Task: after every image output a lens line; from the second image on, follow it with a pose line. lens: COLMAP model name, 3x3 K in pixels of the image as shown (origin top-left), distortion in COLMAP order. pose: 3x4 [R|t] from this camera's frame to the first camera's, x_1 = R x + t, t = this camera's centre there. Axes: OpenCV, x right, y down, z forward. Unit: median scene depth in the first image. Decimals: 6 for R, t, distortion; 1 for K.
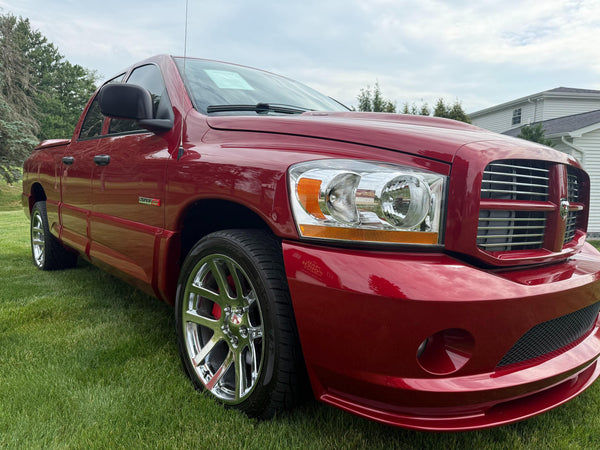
lens RADIAL K [[425.1, 0, 299.6], [0, 425.1, 223.7], [0, 0, 1]] dist [0.001542, -0.003622]
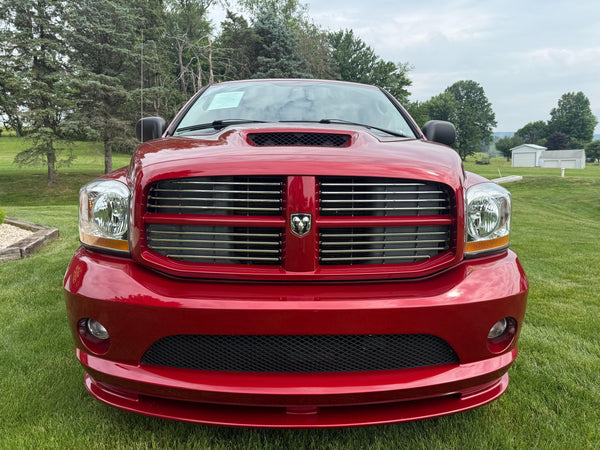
lens RADIAL K [[424.9, 0, 302.7], [0, 424.9, 224.1], [0, 0, 1]] dist [0.003914, -0.006196]
pose [[0.768699, 0.050900, -0.637582, 1.039823], [-0.026539, 0.998508, 0.047717, -0.070659], [0.639060, -0.019760, 0.768903, 0.281590]]
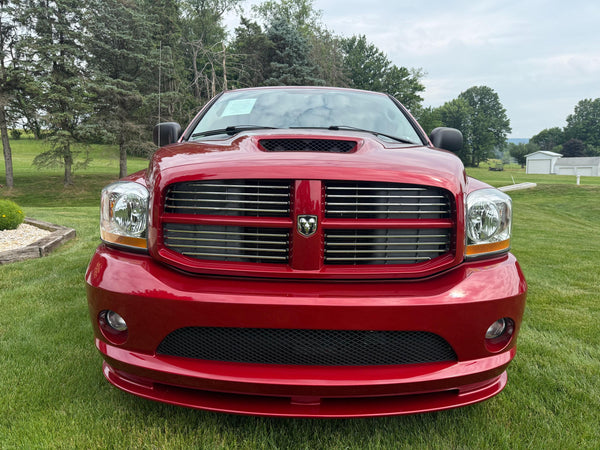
lens RADIAL K [[425.1, 0, 299.6], [0, 425.1, 223.7], [0, 0, 1]] dist [0.001542, -0.003622]
pose [[0.747165, 0.054127, -0.662431, 1.079652], [-0.039356, 0.998533, 0.037200, -0.066318], [0.663472, -0.001724, 0.748199, 0.247214]]
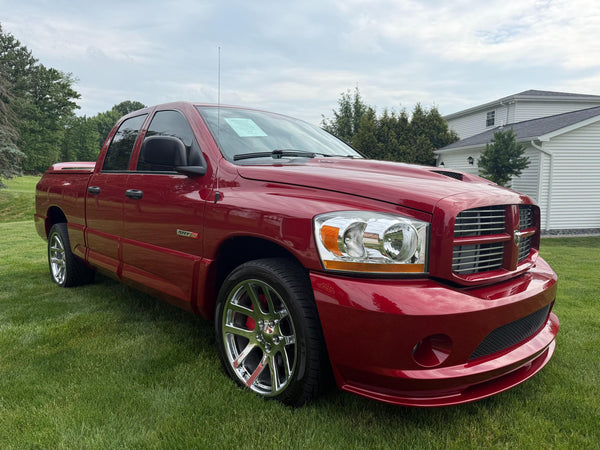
lens RADIAL K [[419.5, 0, 303.3], [0, 419.5, 226.7], [0, 0, 1]] dist [0.045975, -0.052315]
pose [[0.998469, -0.026806, 0.048391, -0.092653], [0.026406, 0.999612, 0.008893, -0.087822], [-0.048611, -0.007601, 0.998789, -0.247502]]
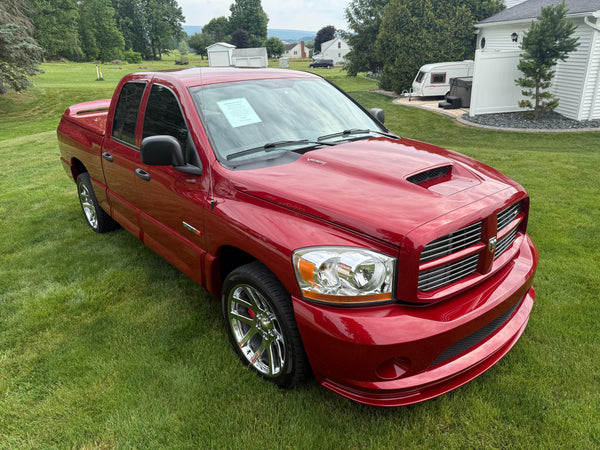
lens RADIAL K [[424.9, 0, 302.7], [0, 424.9, 224.1], [0, 0, 1]] dist [0.003914, -0.006196]
pose [[0.997491, -0.056486, -0.042685, 0.058369], [0.066259, 0.957223, 0.281661, -0.480402], [0.024949, -0.283782, 0.958564, -0.299001]]
